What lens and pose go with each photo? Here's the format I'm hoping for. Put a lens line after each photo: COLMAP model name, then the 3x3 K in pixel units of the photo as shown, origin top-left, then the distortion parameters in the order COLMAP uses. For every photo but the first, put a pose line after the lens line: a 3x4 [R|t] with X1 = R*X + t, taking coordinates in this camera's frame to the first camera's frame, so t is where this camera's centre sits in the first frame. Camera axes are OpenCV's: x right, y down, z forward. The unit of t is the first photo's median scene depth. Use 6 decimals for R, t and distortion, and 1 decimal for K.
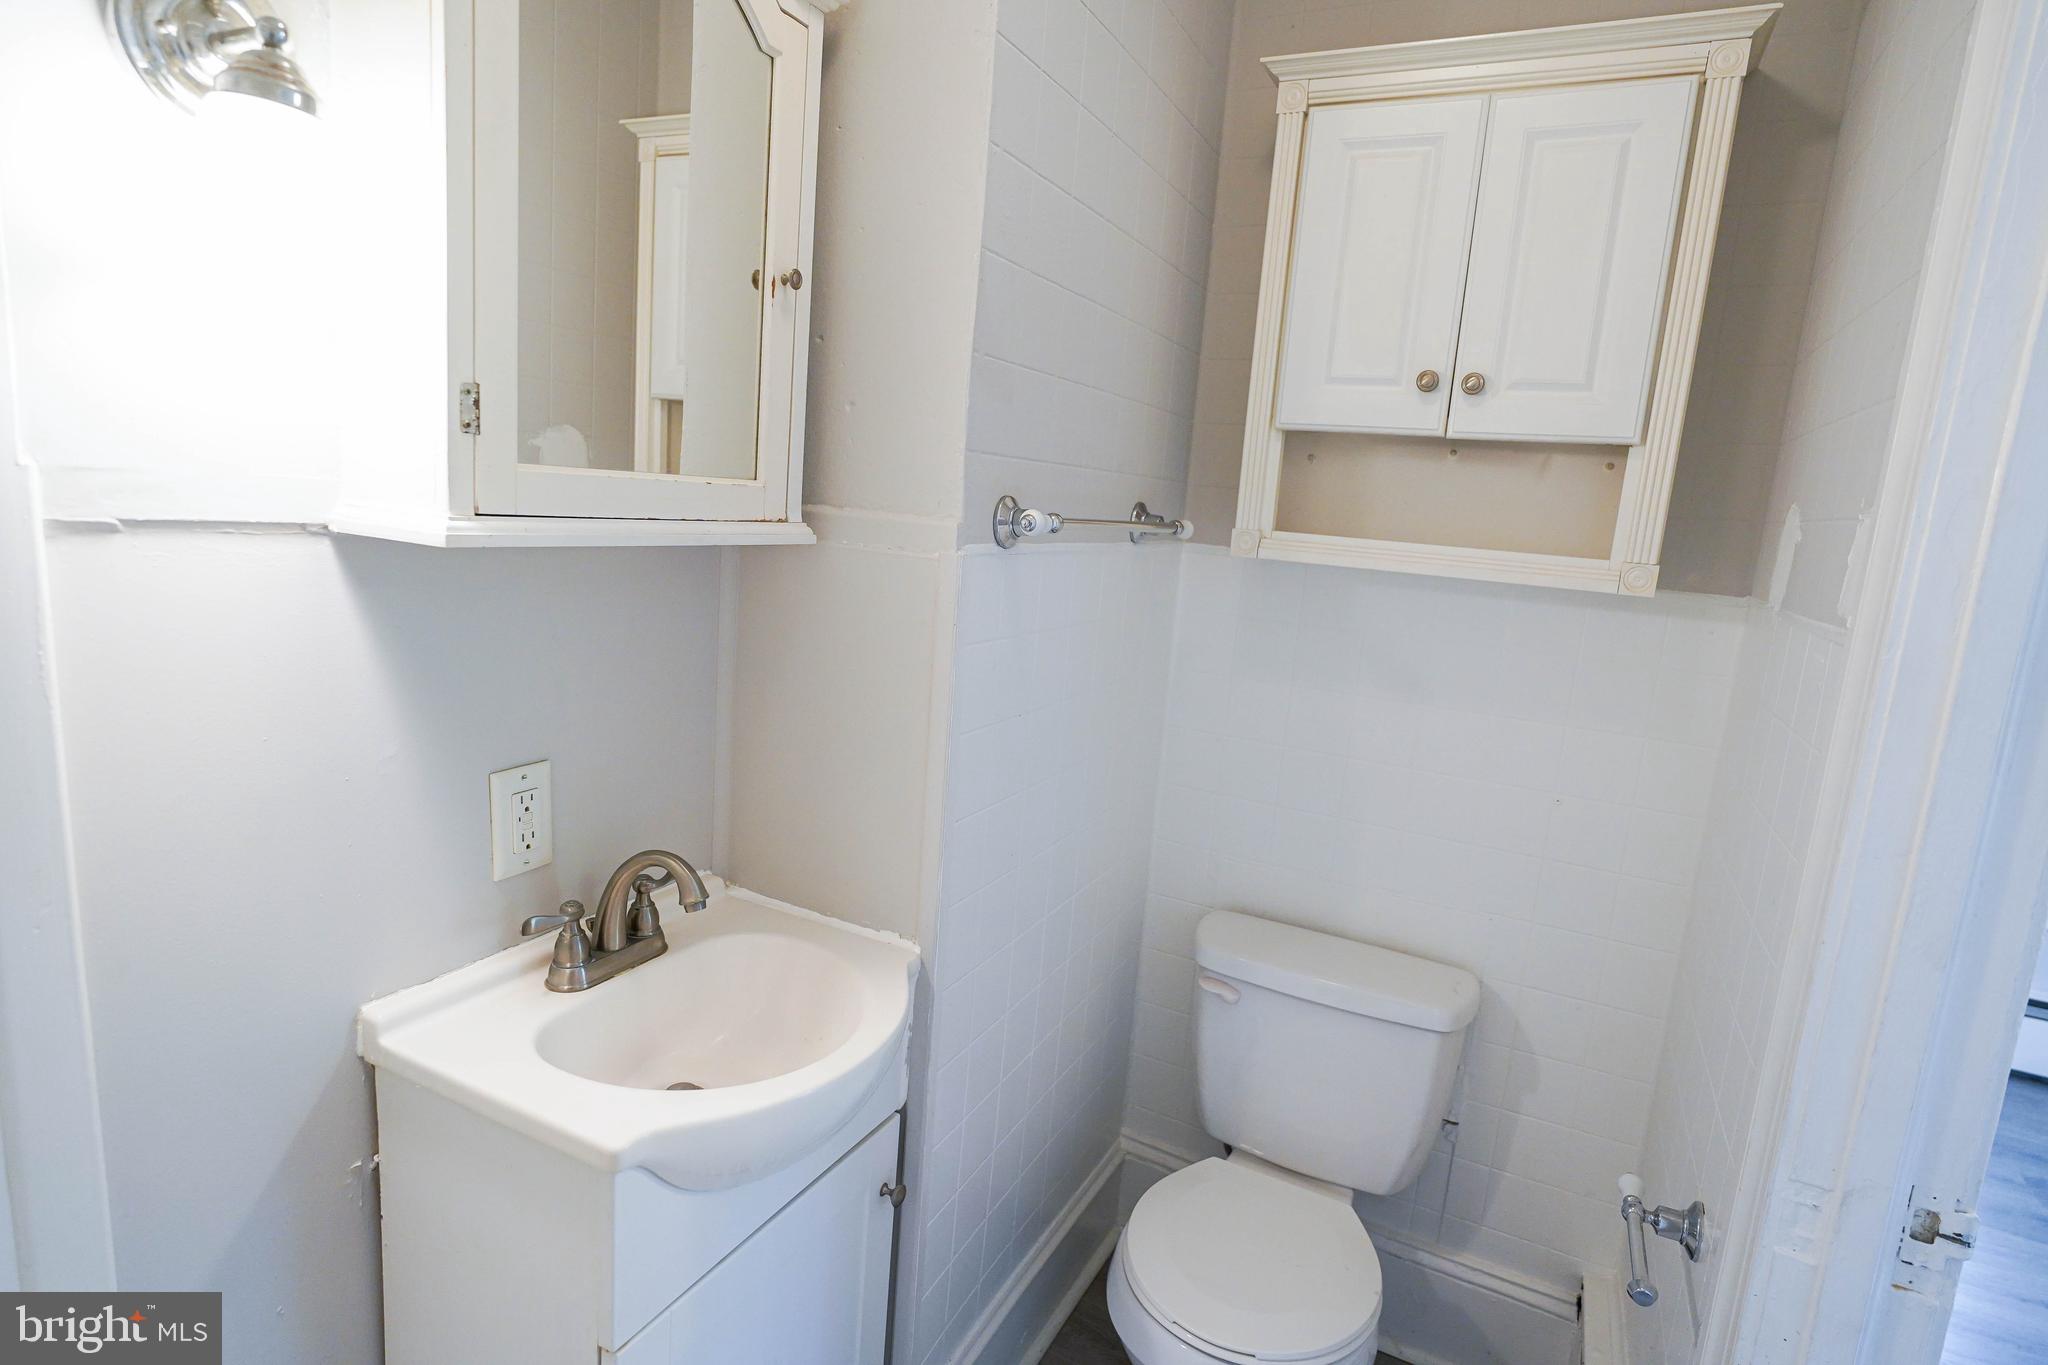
lens RADIAL K [[1091.0, 0, 1020.2], [0, 1091.0, 655.5], [0, 0, 1]] dist [-0.004067, 0.004219]
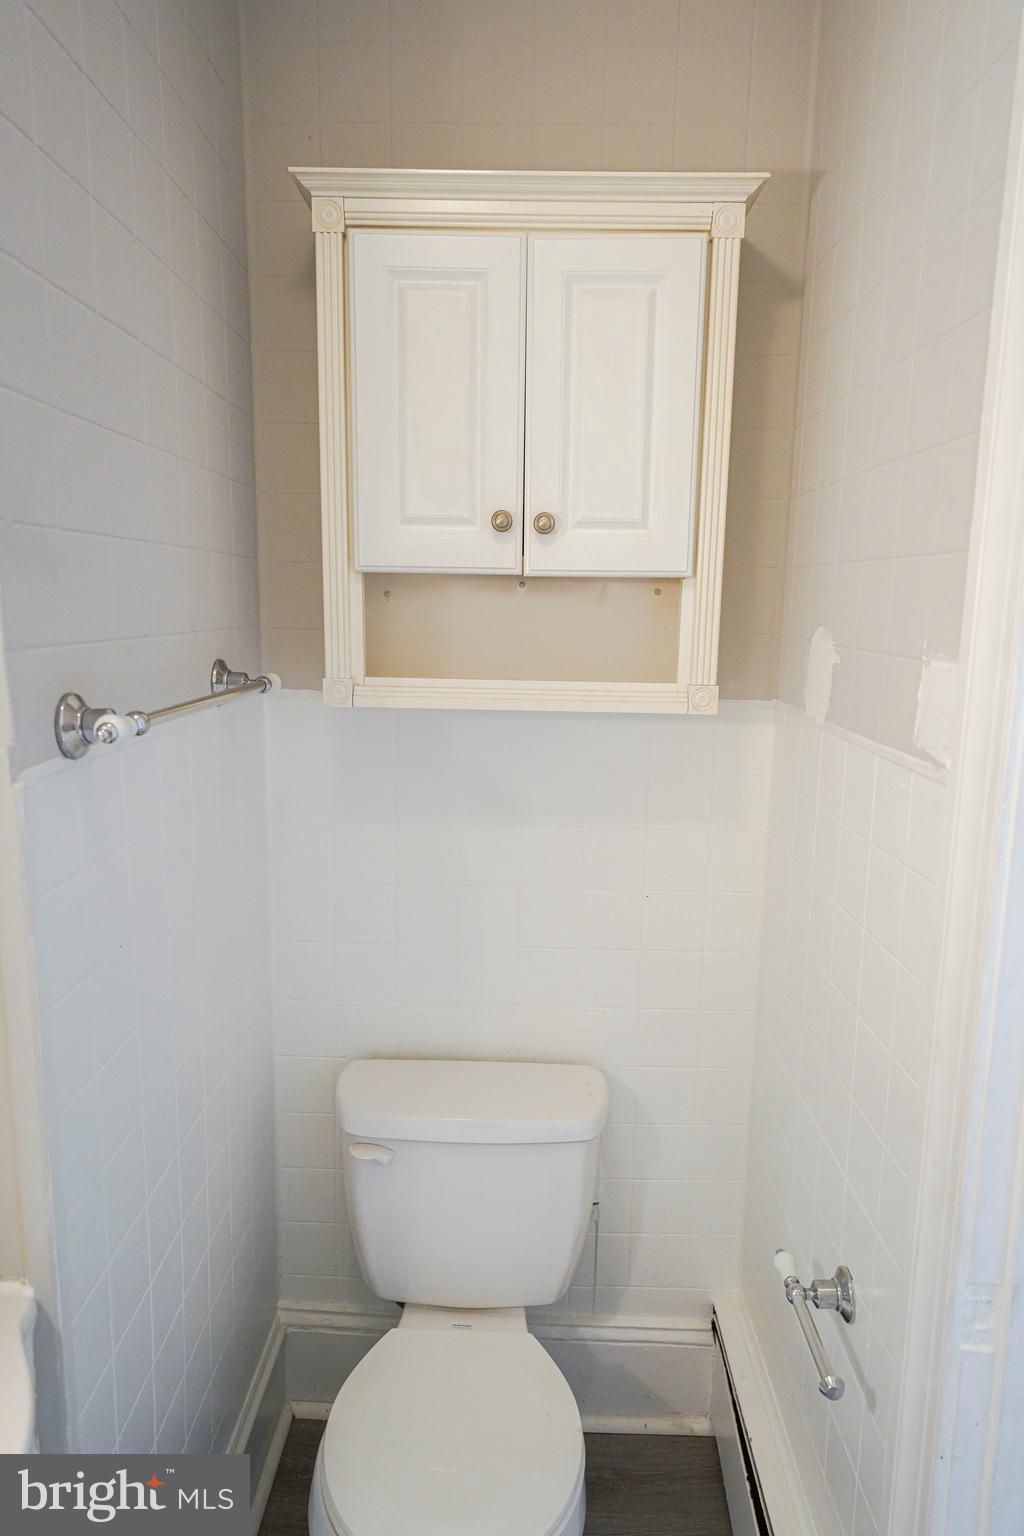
lens RADIAL K [[964.5, 0, 520.1], [0, 964.5, 756.4], [0, 0, 1]] dist [0.019750, -0.004543]
pose [[0.894109, -0.135447, 0.426876, -0.025953], [0.119884, 0.990770, 0.063266, -0.109018], [-0.431505, -0.005391, 0.902094, 0.224350]]
